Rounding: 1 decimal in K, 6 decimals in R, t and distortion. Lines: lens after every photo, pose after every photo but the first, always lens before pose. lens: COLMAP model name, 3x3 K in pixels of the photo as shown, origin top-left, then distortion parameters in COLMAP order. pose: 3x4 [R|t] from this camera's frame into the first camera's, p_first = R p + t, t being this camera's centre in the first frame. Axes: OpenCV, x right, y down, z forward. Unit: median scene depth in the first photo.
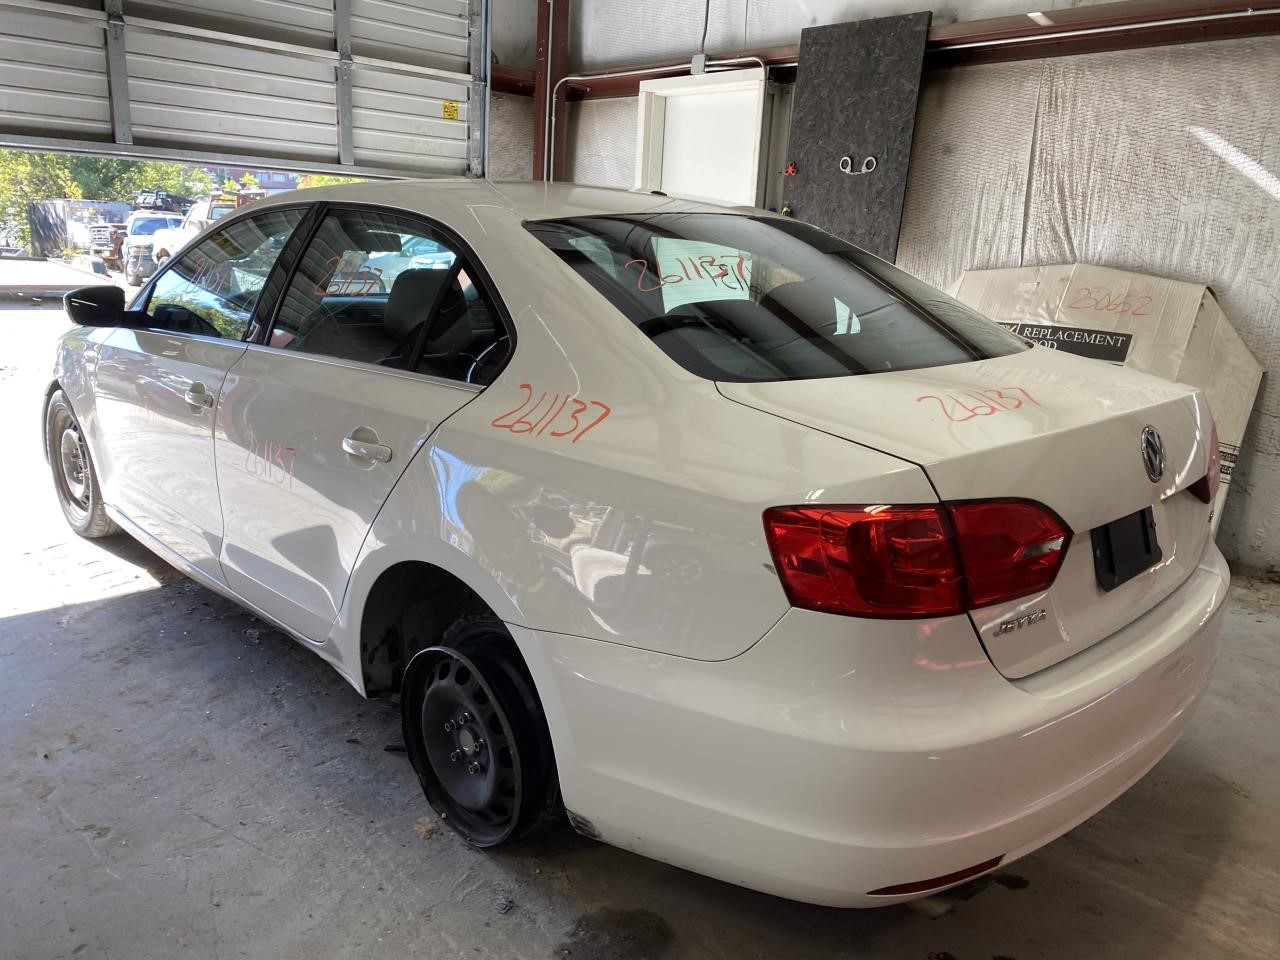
lens RADIAL K [[952.9, 0, 626.9], [0, 952.9, 486.2], [0, 0, 1]] dist [0.005326, -0.000121]
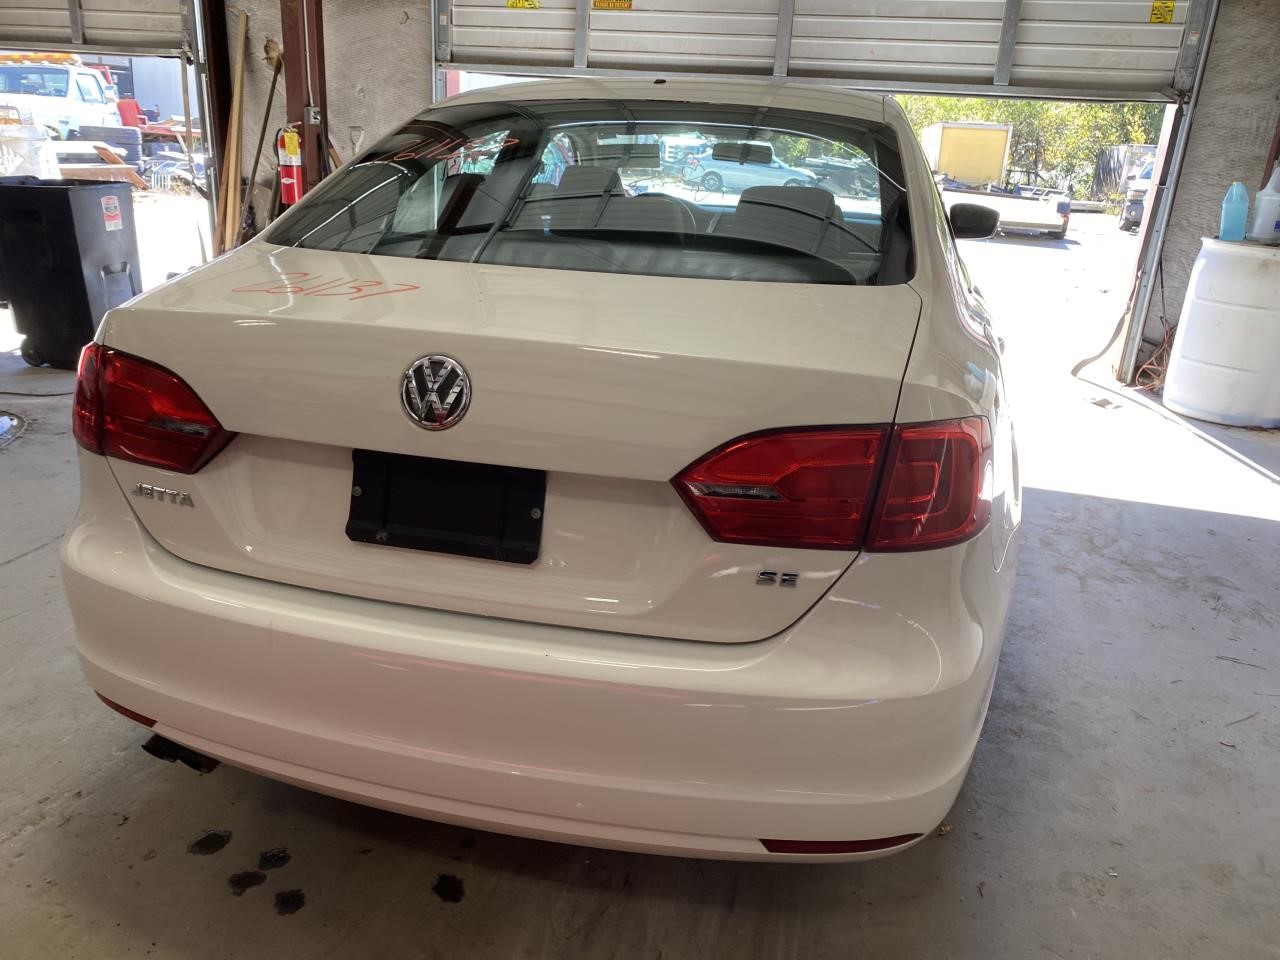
lens RADIAL K [[970.3, 0, 640.0], [0, 970.3, 480.0], [0, 0, 1]] dist [0.012100, -0.009875]
pose [[0.554587, 0.266376, -0.788338, 0.459571], [-0.236144, 0.958811, 0.157853, -0.043602], [0.797916, 0.098618, 0.594647, 0.243847]]
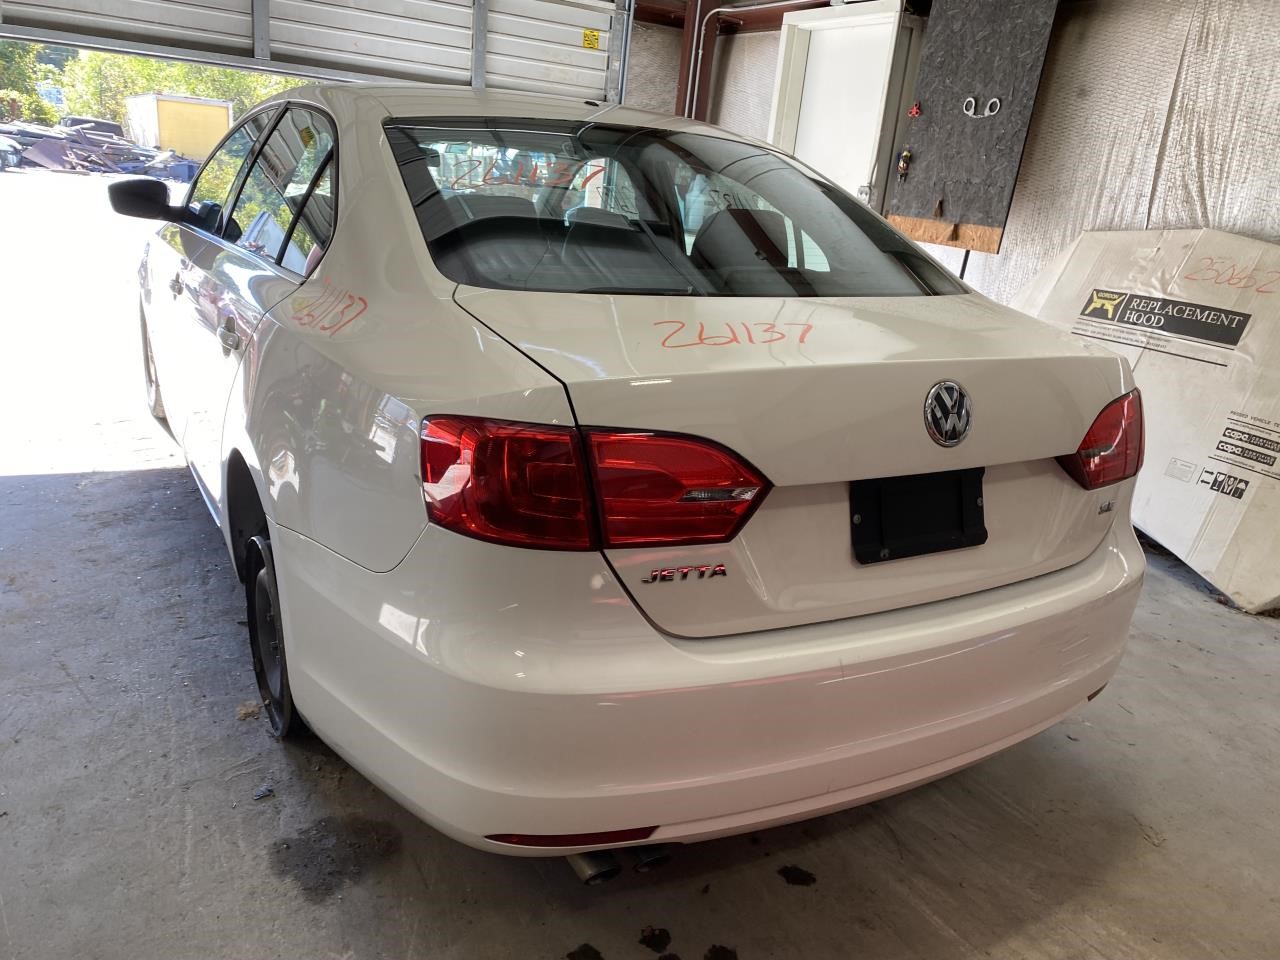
lens RADIAL K [[954.2, 0, 652.8], [0, 954.2, 475.4], [0, 0, 1]] dist [0.004815, 0.001697]
pose [[0.971258, 0.119810, -0.205676, 0.186266], [-0.112536, 0.992547, 0.046749, 0.004287], [0.209744, -0.022259, 0.977503, 0.042328]]
